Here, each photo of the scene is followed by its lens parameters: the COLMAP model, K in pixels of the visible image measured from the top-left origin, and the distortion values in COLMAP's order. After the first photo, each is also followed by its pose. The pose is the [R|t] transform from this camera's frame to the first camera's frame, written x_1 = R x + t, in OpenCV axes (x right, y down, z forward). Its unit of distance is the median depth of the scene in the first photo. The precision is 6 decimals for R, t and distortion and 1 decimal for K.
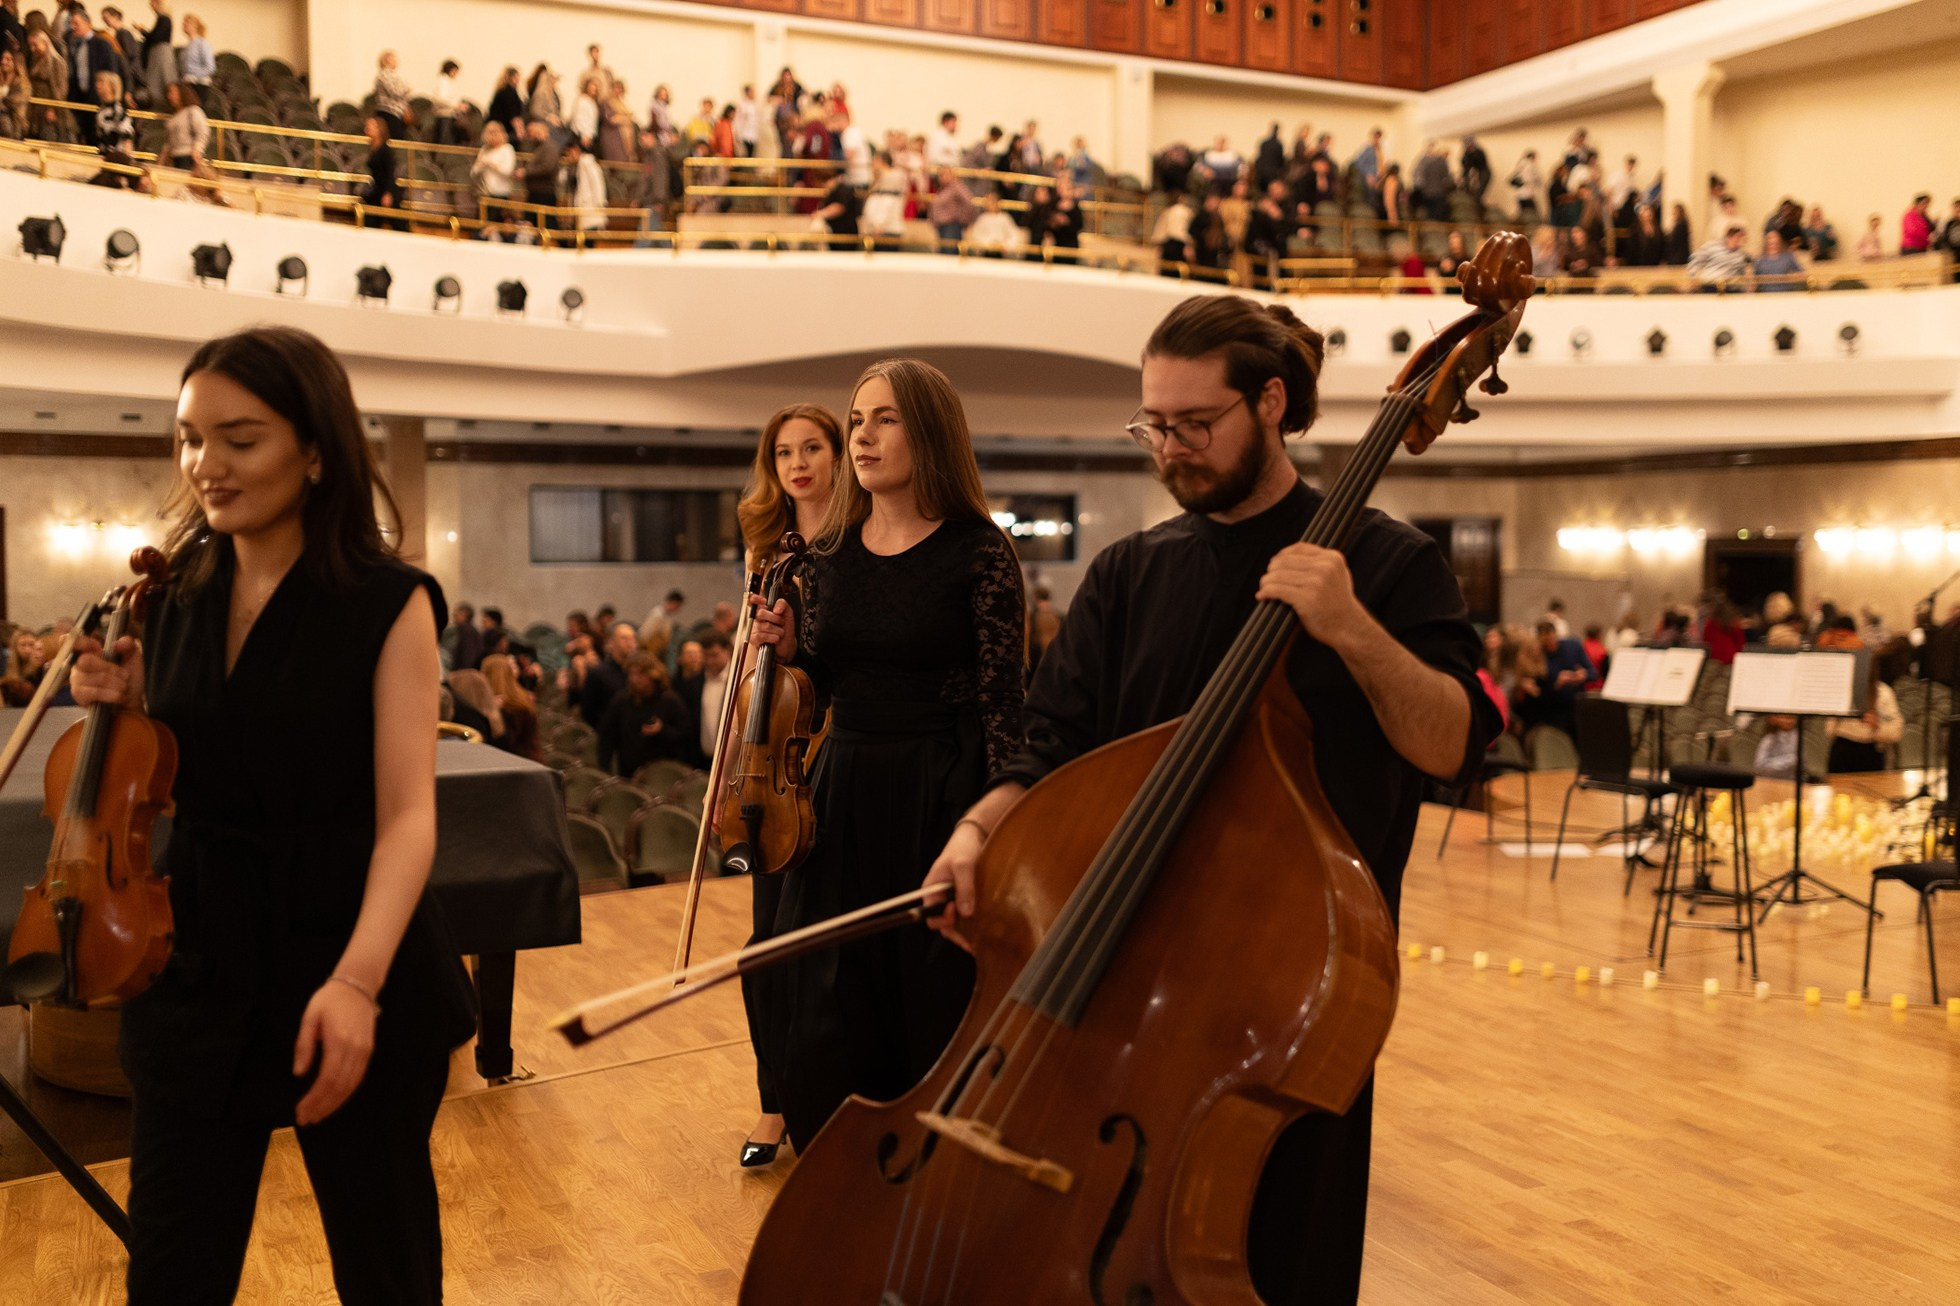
lens RADIAL K [[1871.9, 0, 980.0], [0, 1871.9, 653.0], [0, 0, 1]] dist [-0.008965, 0.008051]
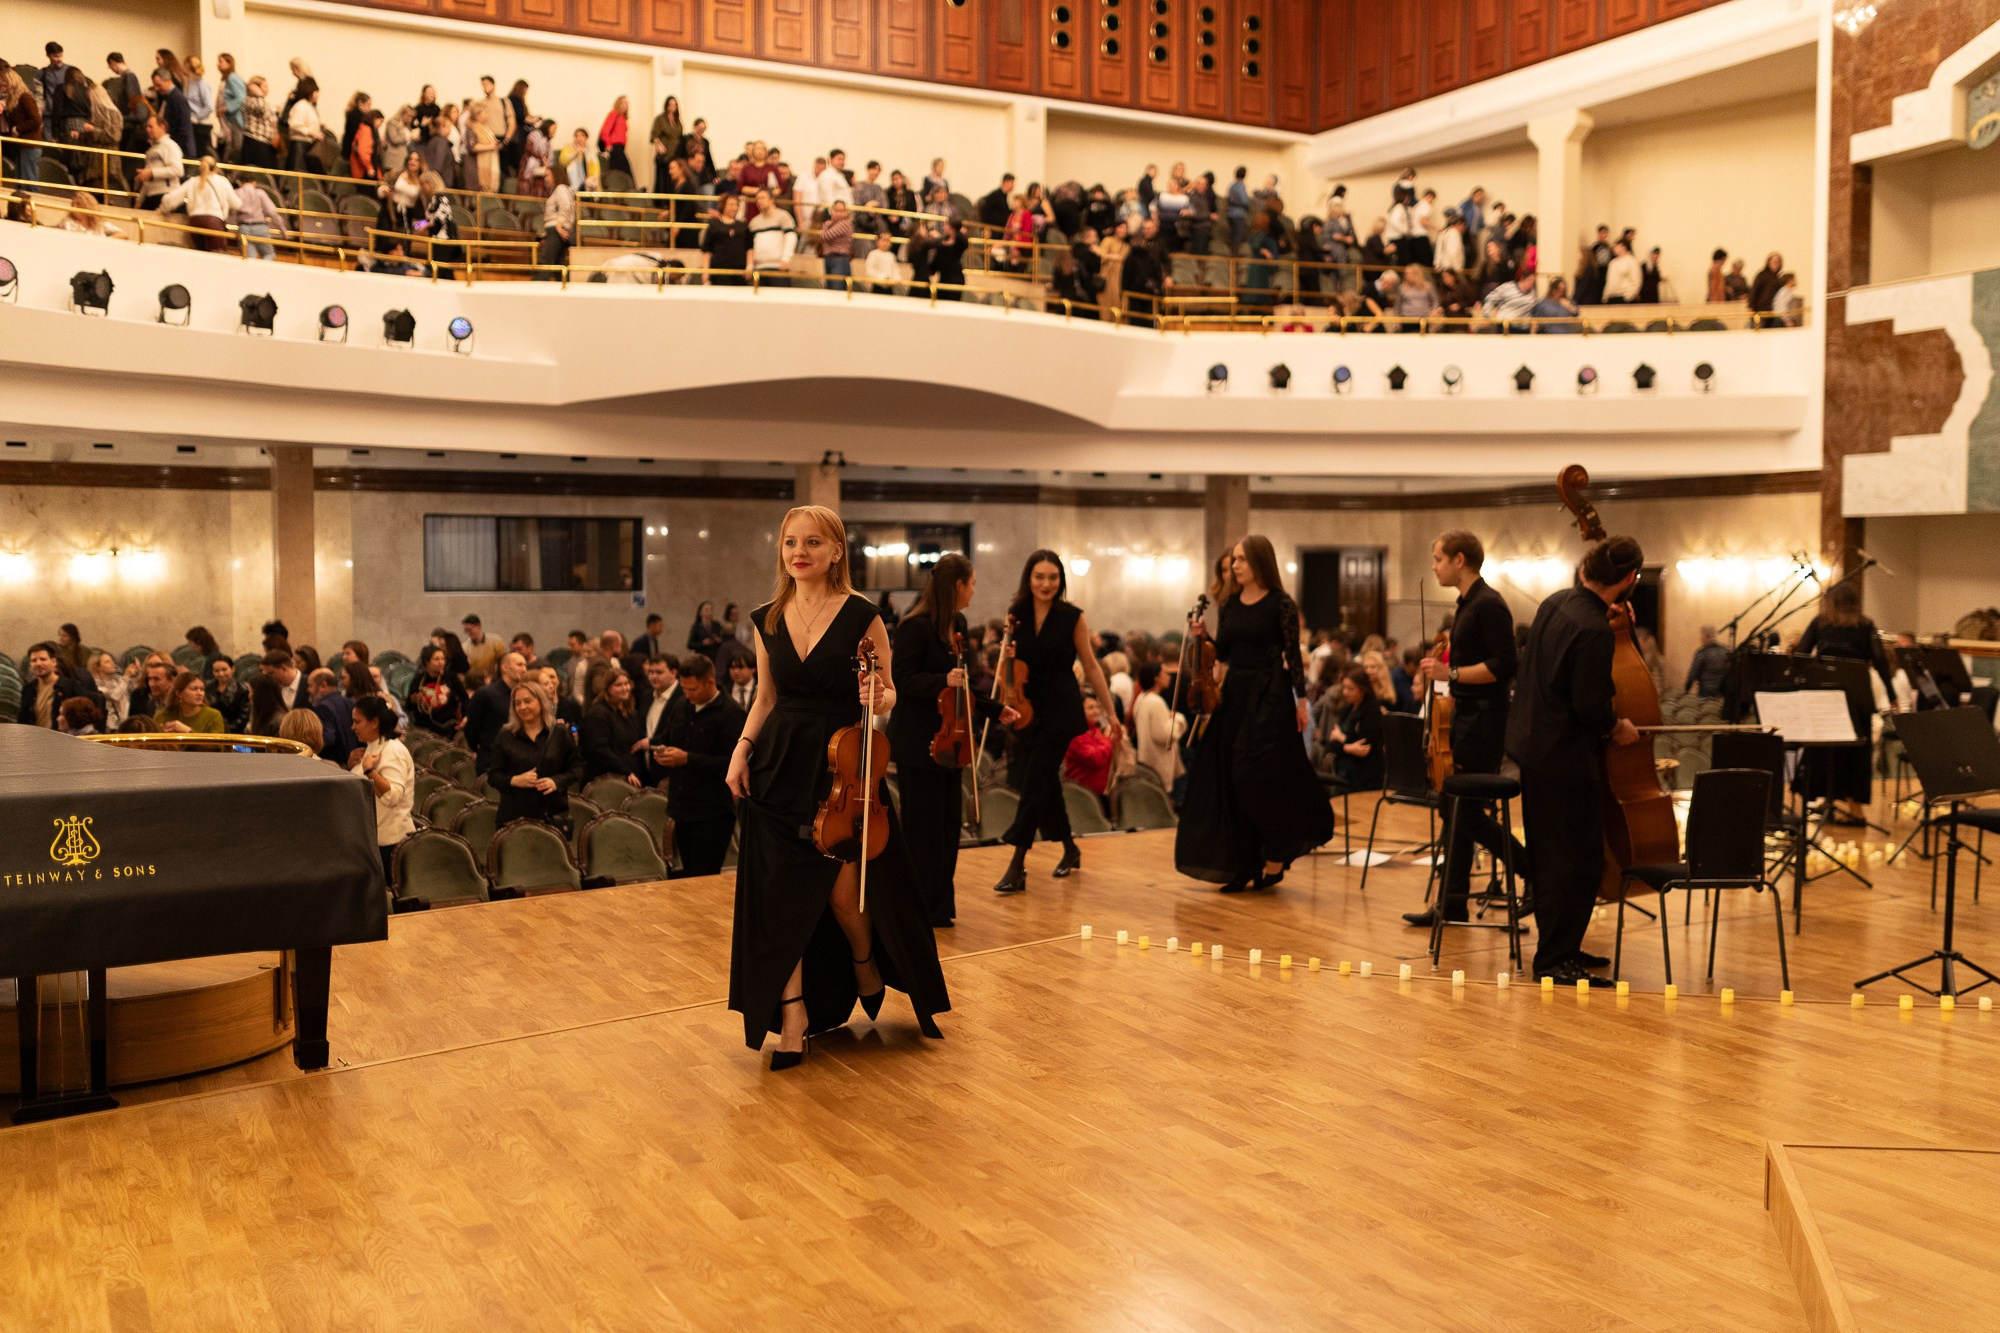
lens RADIAL K [[1872.2, 0, 1000.0], [0, 1872.2, 666.5], [0, 0, 1]] dist [-0.004273, 0.003877]
pose [[0.998718, -0.000716, 0.050609, 0.022610], [0.001158, 0.999962, -0.008692, 0.002281], [-0.050601, 0.008740, 0.998681, -0.024477]]
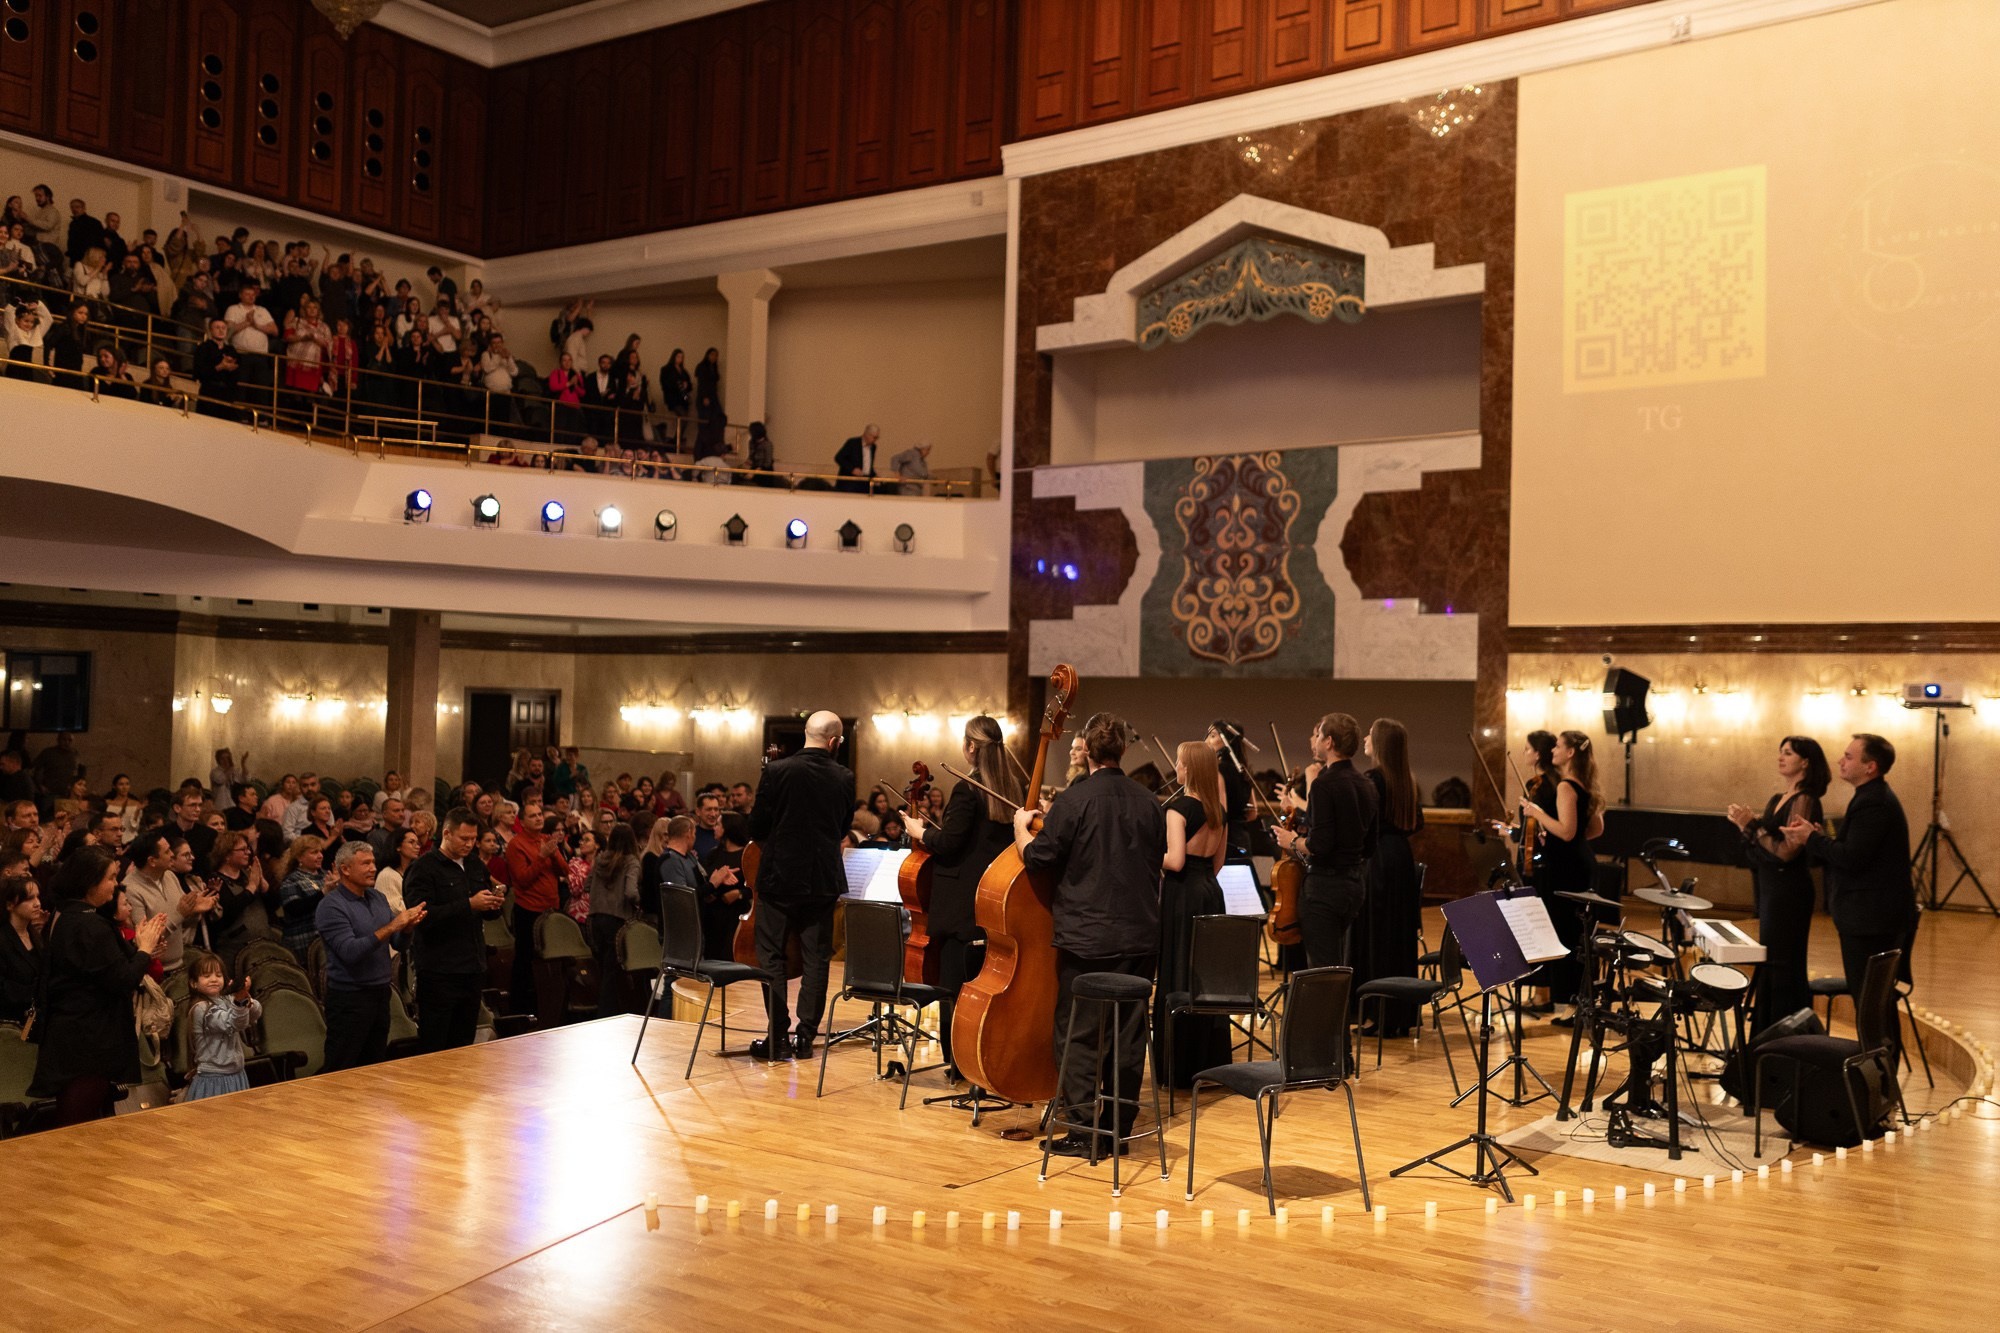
lens RADIAL K [[1872.2, 0, 1000.0], [0, 1872.2, 666.5], [0, 0, 1]] dist [-0.004273, 0.003877]
pose [[0.854582, 0.032246, 0.518314, -0.055299], [0.009400, 0.996946, -0.077521, -0.010619], [-0.519231, 0.071120, 0.851670, 0.058882]]
